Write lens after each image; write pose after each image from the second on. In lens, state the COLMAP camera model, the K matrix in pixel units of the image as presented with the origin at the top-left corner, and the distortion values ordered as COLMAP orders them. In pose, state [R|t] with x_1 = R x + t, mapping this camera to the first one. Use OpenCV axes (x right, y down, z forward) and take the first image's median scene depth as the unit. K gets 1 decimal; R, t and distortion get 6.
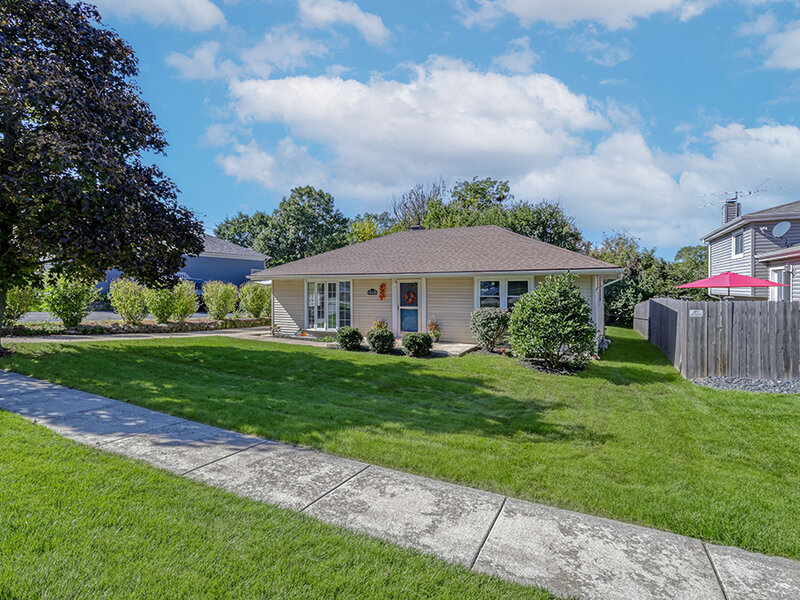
lens RADIAL K [[419.2, 0, 400.8], [0, 419.2, 297.5], [0, 0, 1]] dist [-0.003681, 0.001377]
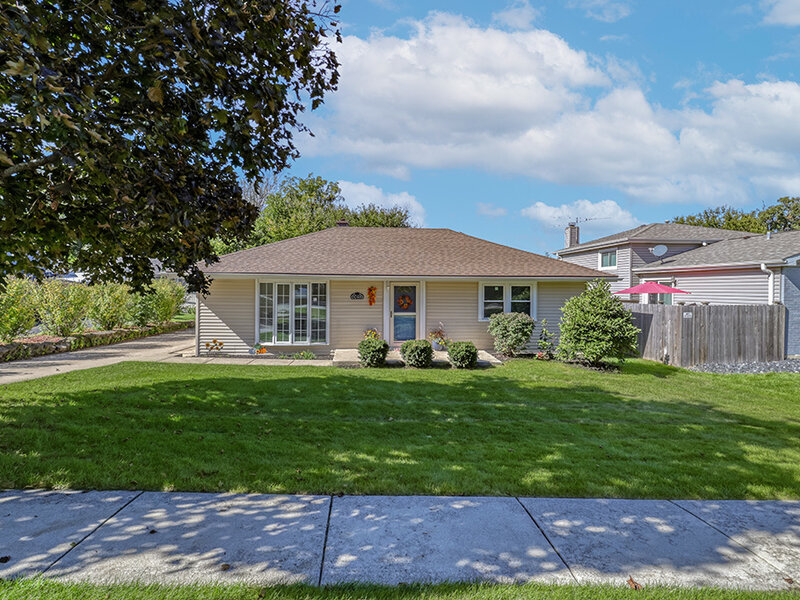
lens RADIAL K [[419.2, 0, 398.1], [0, 419.2, 293.7], [0, 0, 1]] dist [-0.003681, 0.001377]
pose [[0.861489, 0.003553, 0.507764, -0.452029], [0.001151, 0.999959, -0.008949, -0.011000], [-0.507776, 0.008294, 0.861449, 0.237831]]
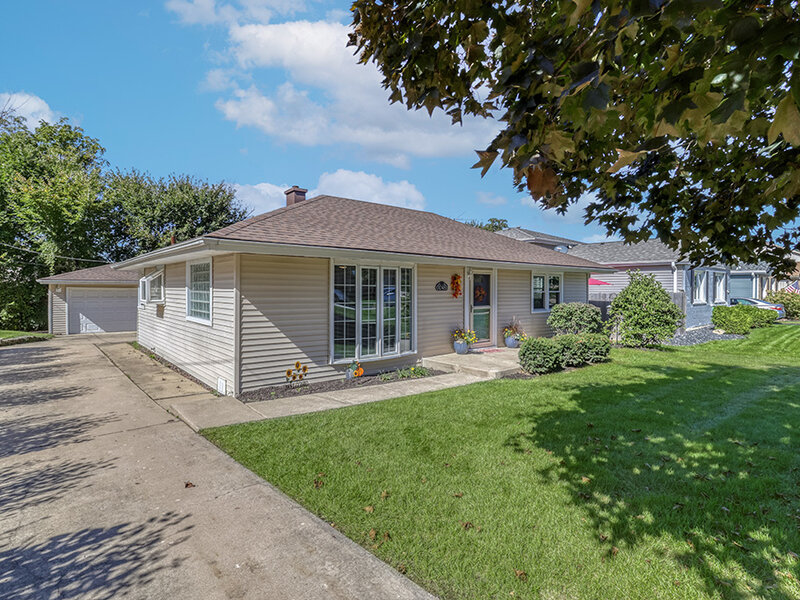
lens RADIAL K [[419.2, 0, 399.5], [0, 419.2, 299.6], [0, 0, 1]] dist [-0.003681, 0.001377]
pose [[0.390441, -0.016106, 0.920487, -0.732095], [0.017076, 0.999802, 0.010251, -0.000377], [-0.920470, 0.011716, 0.390638, 0.851571]]
